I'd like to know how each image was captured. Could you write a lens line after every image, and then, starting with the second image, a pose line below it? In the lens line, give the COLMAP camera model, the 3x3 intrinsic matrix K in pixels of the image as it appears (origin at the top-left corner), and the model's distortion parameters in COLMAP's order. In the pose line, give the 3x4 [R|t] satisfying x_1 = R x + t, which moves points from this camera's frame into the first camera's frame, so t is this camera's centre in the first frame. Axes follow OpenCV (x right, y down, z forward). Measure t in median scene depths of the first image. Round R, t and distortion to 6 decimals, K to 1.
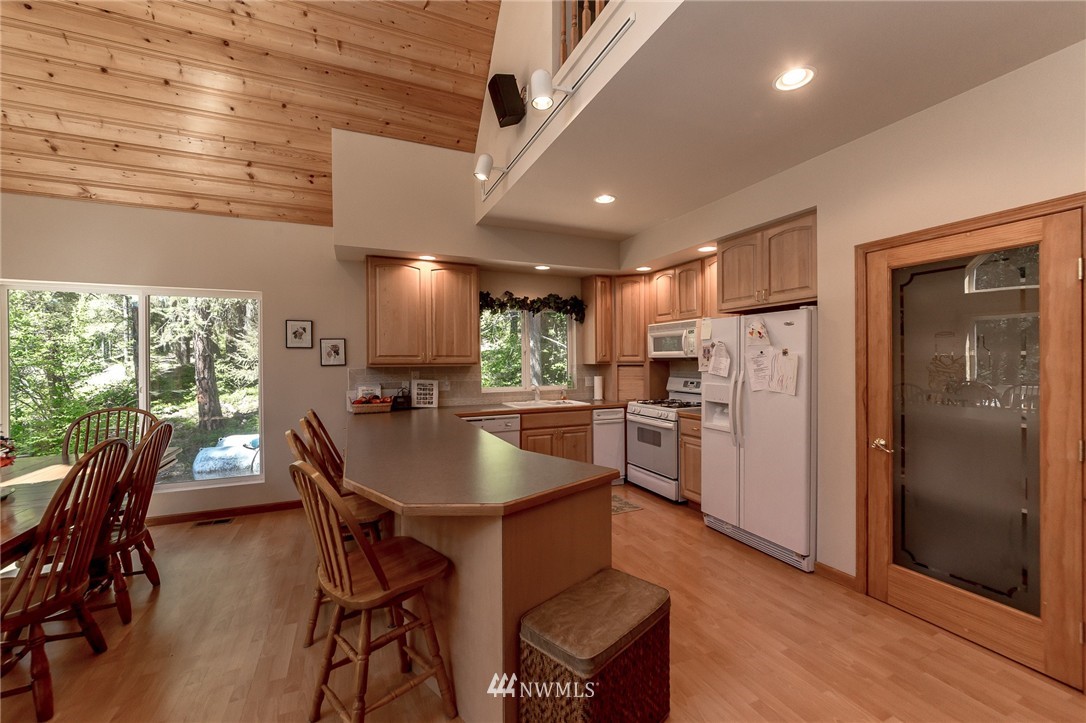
lens RADIAL K [[417.1, 0, 540.8], [0, 417.1, 364.5], [0, 0, 1]] dist [-0.016177, -0.000634]
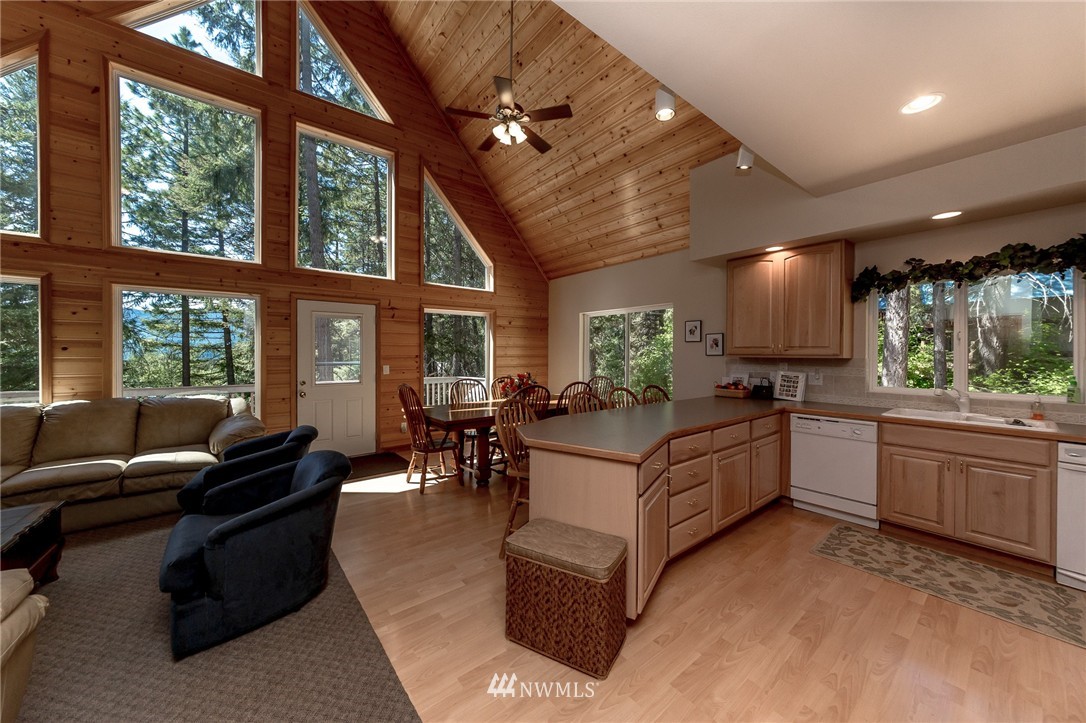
lens RADIAL K [[404.7, 0, 566.7], [0, 404.7, 357.2], [0, 0, 1]] dist [0.003980, 0.000703]
pose [[0.268033, 0.016865, -0.963262, 0.528705], [-0.013692, 0.999812, 0.013695, -0.003127], [0.963313, 0.009519, 0.268213, 0.256868]]
